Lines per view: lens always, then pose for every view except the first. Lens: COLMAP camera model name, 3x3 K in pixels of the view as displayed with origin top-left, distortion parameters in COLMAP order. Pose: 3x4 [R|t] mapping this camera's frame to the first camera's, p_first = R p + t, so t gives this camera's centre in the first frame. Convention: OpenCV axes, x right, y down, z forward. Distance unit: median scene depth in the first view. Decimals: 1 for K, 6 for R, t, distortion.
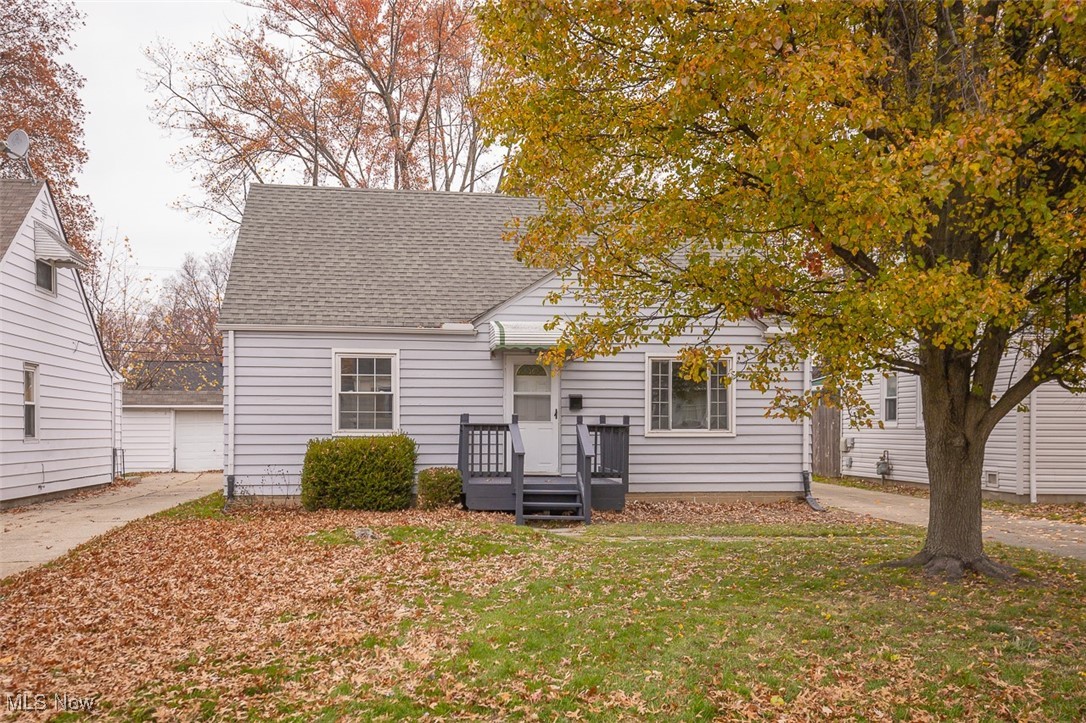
lens RADIAL K [[1053.3, 0, 543.6], [0, 1053.3, 363.1], [0, 0, 1]] dist [0.097130, 0.000000]
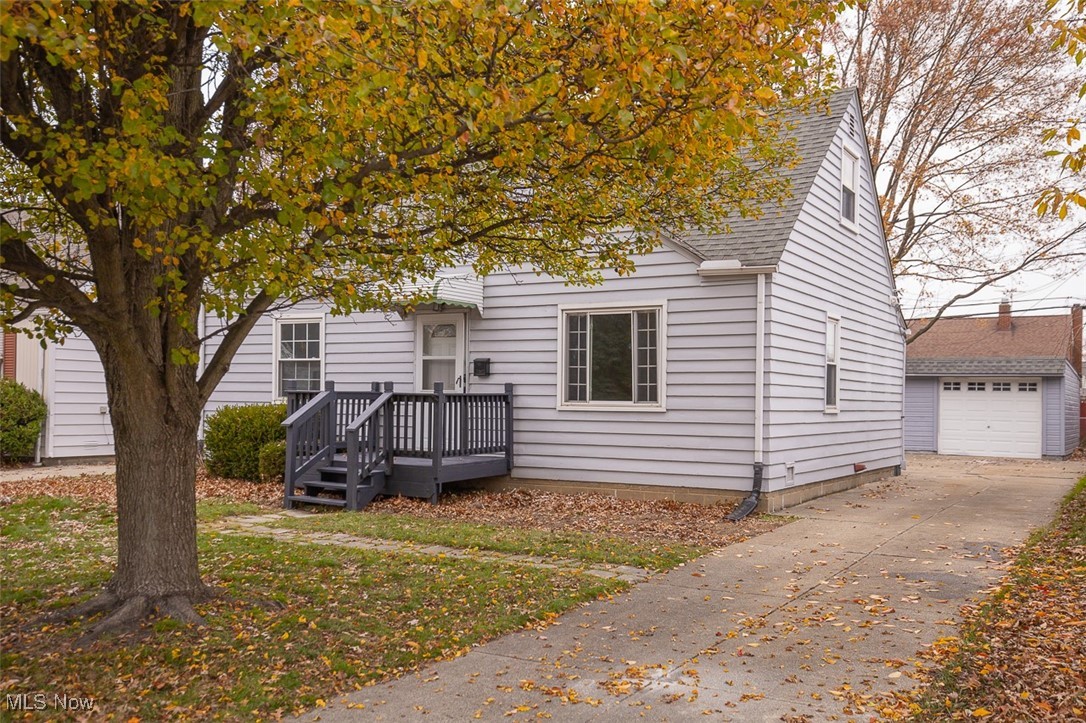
lens RADIAL K [[1053.3, 0, 541.3], [0, 1053.3, 365.4], [0, 0, 1]] dist [0.097130, 0.000000]
pose [[0.789693, -0.010737, -0.613408, 0.579517], [0.023551, 0.999640, 0.012822, 0.025839], [0.613049, -0.024572, 0.789662, 0.369836]]
